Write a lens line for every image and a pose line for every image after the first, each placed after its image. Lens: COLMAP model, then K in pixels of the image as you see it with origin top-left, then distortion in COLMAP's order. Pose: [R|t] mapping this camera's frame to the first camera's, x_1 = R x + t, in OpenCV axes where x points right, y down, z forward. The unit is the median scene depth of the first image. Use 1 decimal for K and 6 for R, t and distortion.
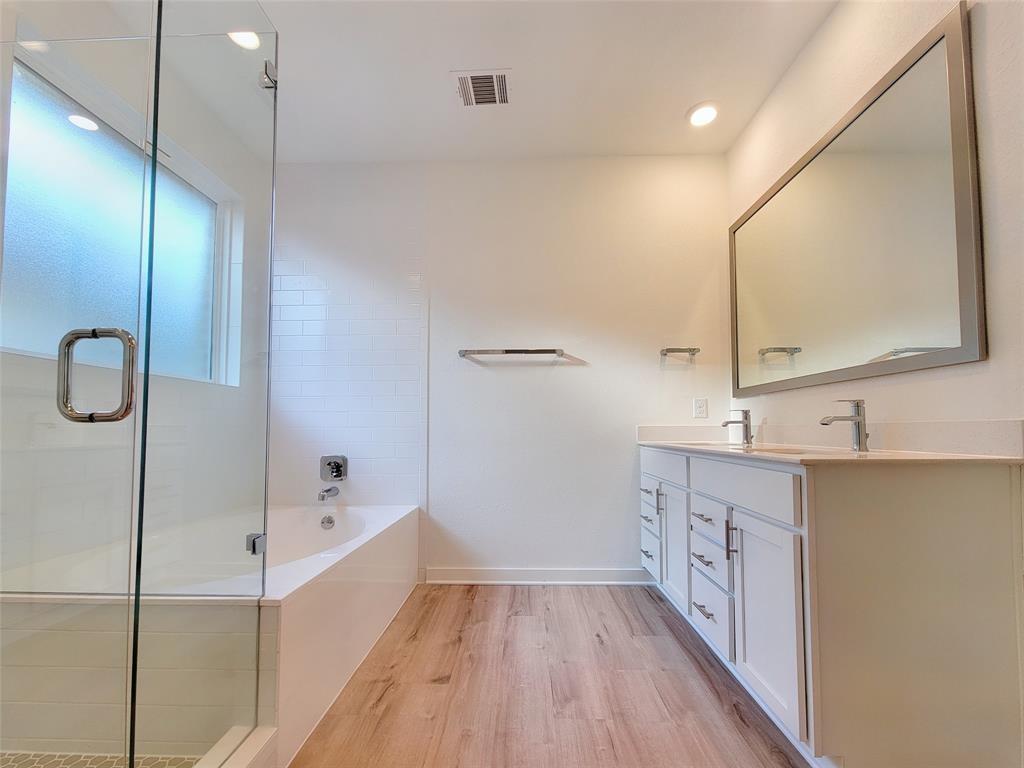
lens RADIAL K [[420.2, 0, 506.1], [0, 420.2, 410.1], [0, 0, 1]] dist [-0.000444, 0.000183]
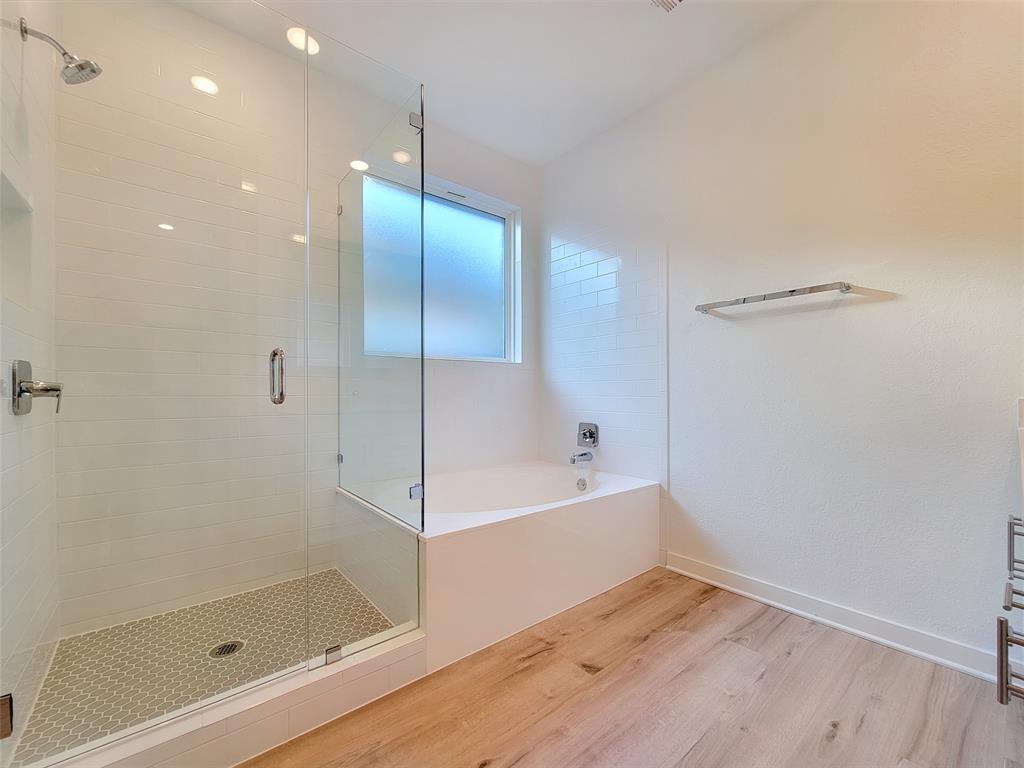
lens RADIAL K [[420.2, 0, 513.0], [0, 420.2, 388.5], [0, 0, 1]] dist [-0.000444, 0.000183]
pose [[0.673405, -0.008066, -0.739229, 0.294749], [0.036931, 0.999059, 0.022741, -0.011437], [0.738350, -0.042614, 0.673070, 0.176127]]
